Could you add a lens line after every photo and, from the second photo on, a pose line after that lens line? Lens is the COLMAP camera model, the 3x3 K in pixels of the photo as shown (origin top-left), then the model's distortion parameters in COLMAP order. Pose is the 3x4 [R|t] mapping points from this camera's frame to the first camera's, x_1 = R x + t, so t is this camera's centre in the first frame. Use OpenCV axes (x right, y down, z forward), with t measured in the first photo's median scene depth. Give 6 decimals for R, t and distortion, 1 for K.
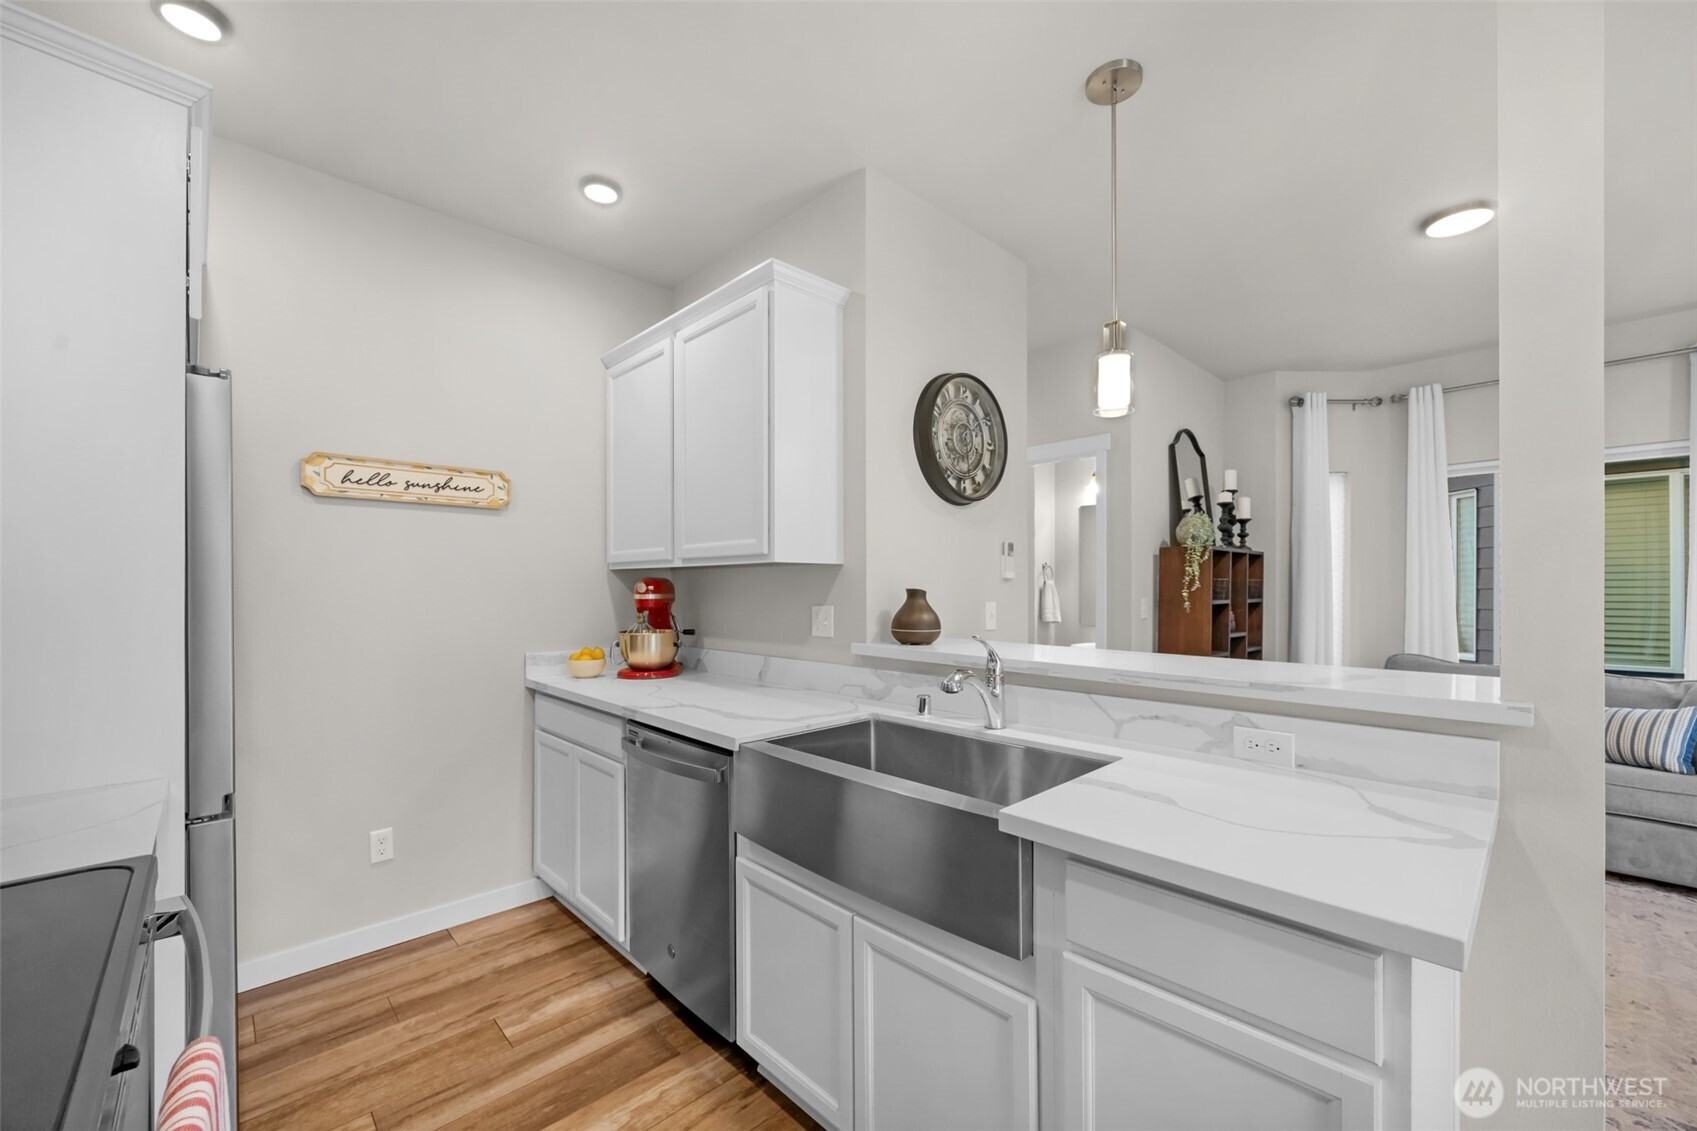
lens RADIAL K [[667.4, 0, 861.2], [0, 667.4, 581.5], [0, 0, 1]] dist [-0.001351, 0.000444]
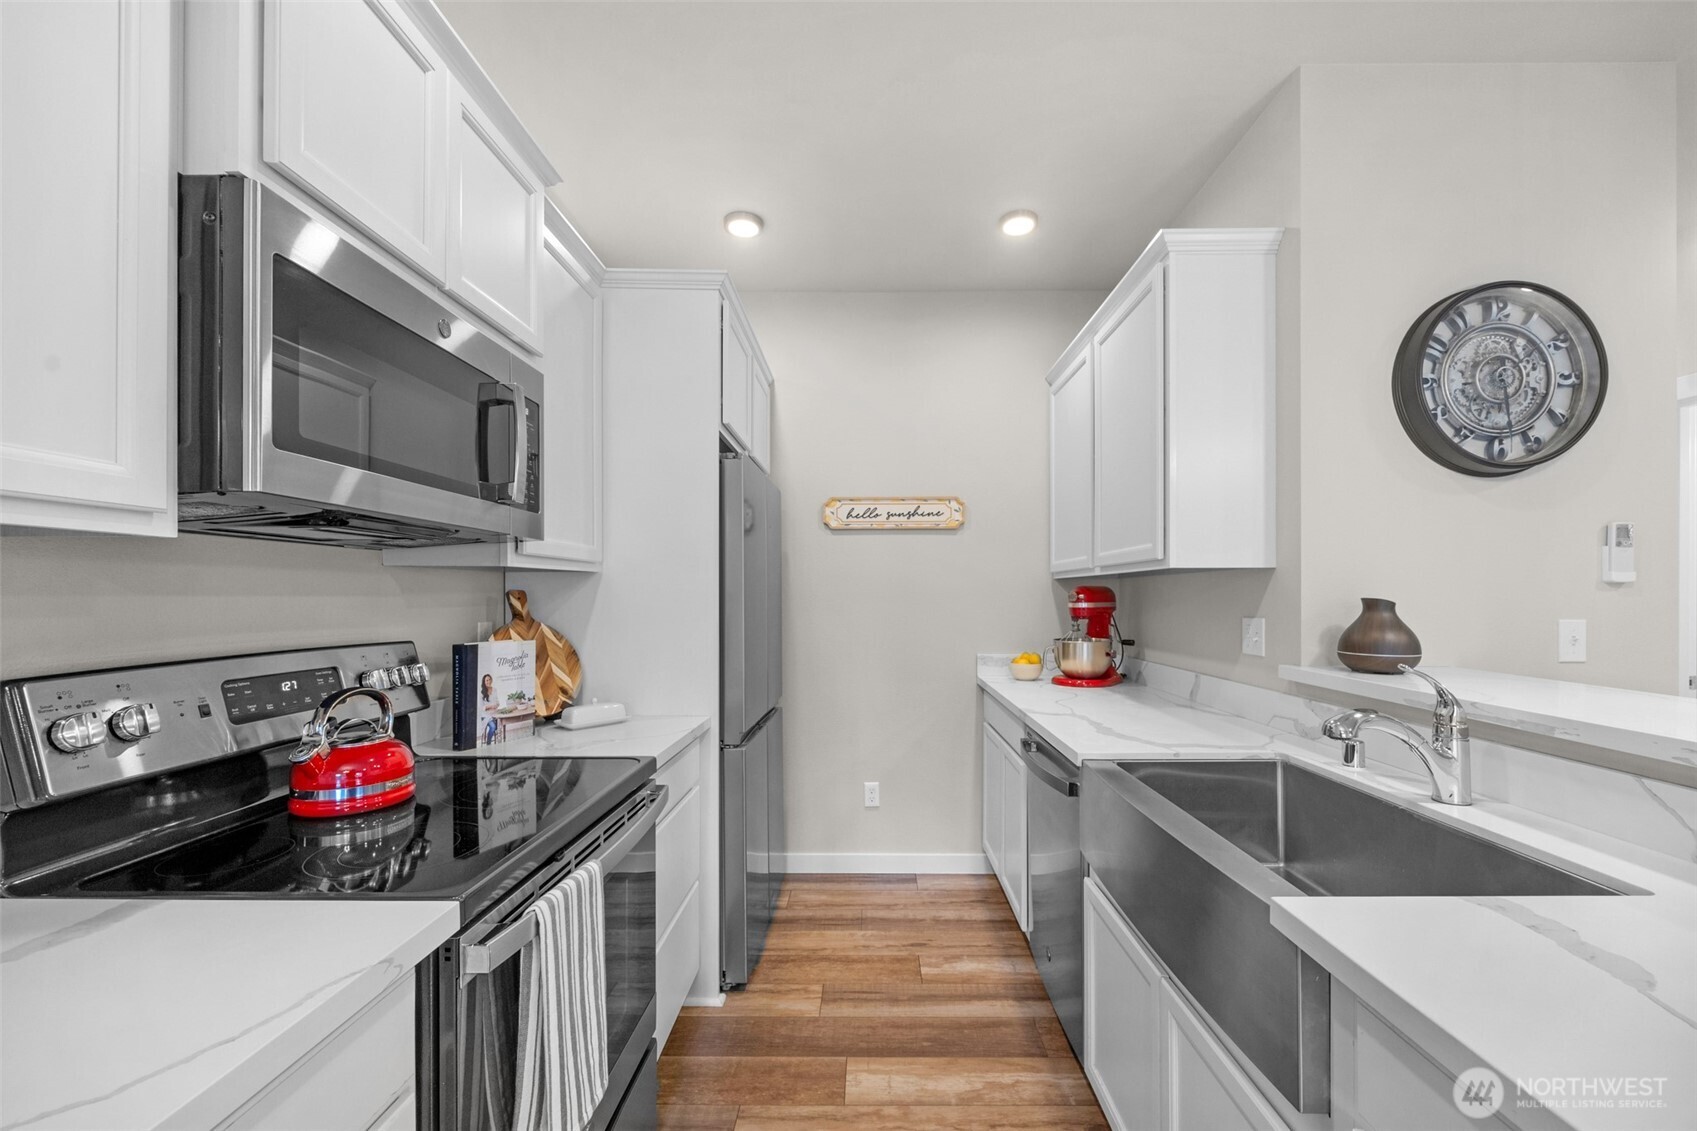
lens RADIAL K [[667.4, 0, 875.3], [0, 667.4, 593.8], [0, 0, 1]] dist [-0.001351, 0.000444]
pose [[0.714968, -0.001730, -0.699155, 0.199621], [0.006232, 0.999973, 0.003898, -0.000705], [0.699129, -0.007145, 0.714959, 0.077328]]
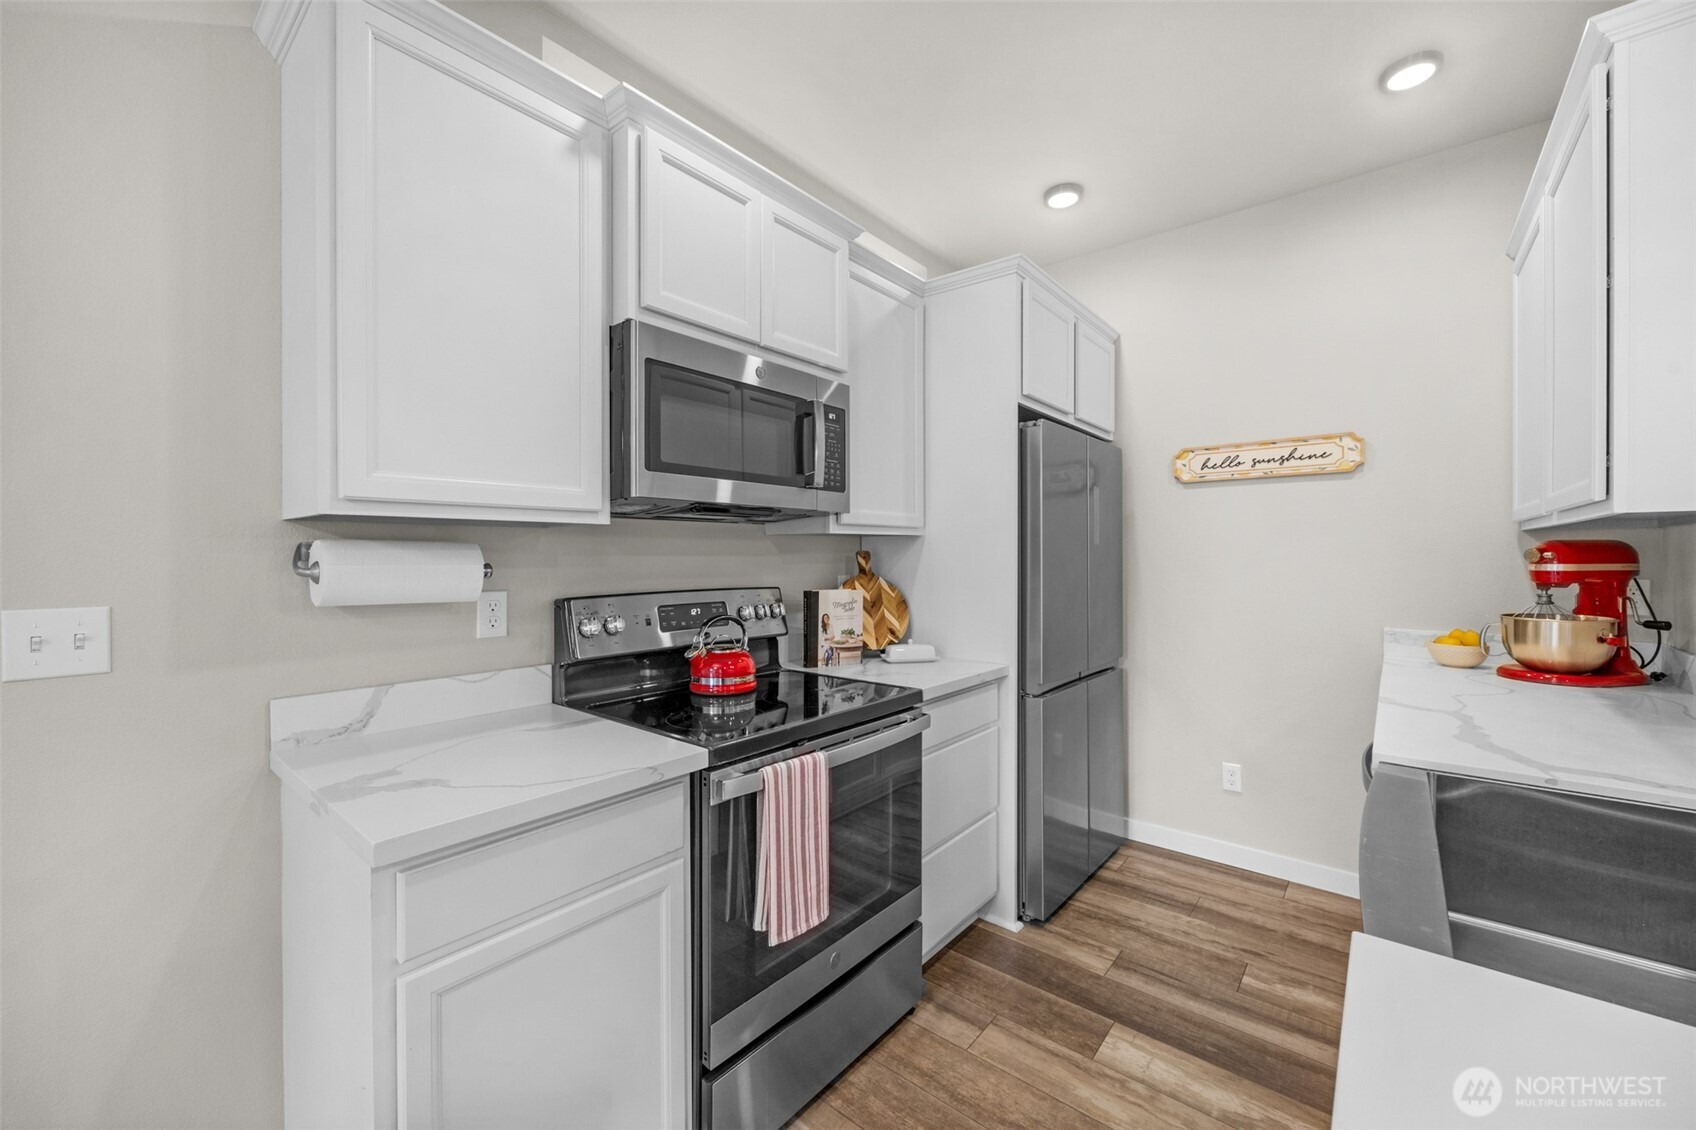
lens RADIAL K [[667.0, 0, 868.2], [0, 667.0, 555.5], [0, 0, 1]] dist [-0.001351, 0.000444]
pose [[0.118052, 0.001141, -0.993007, 0.362721], [0.010988, 0.999937, 0.002456, 0.000161], [0.992947, -0.011201, 0.118032, 0.242450]]
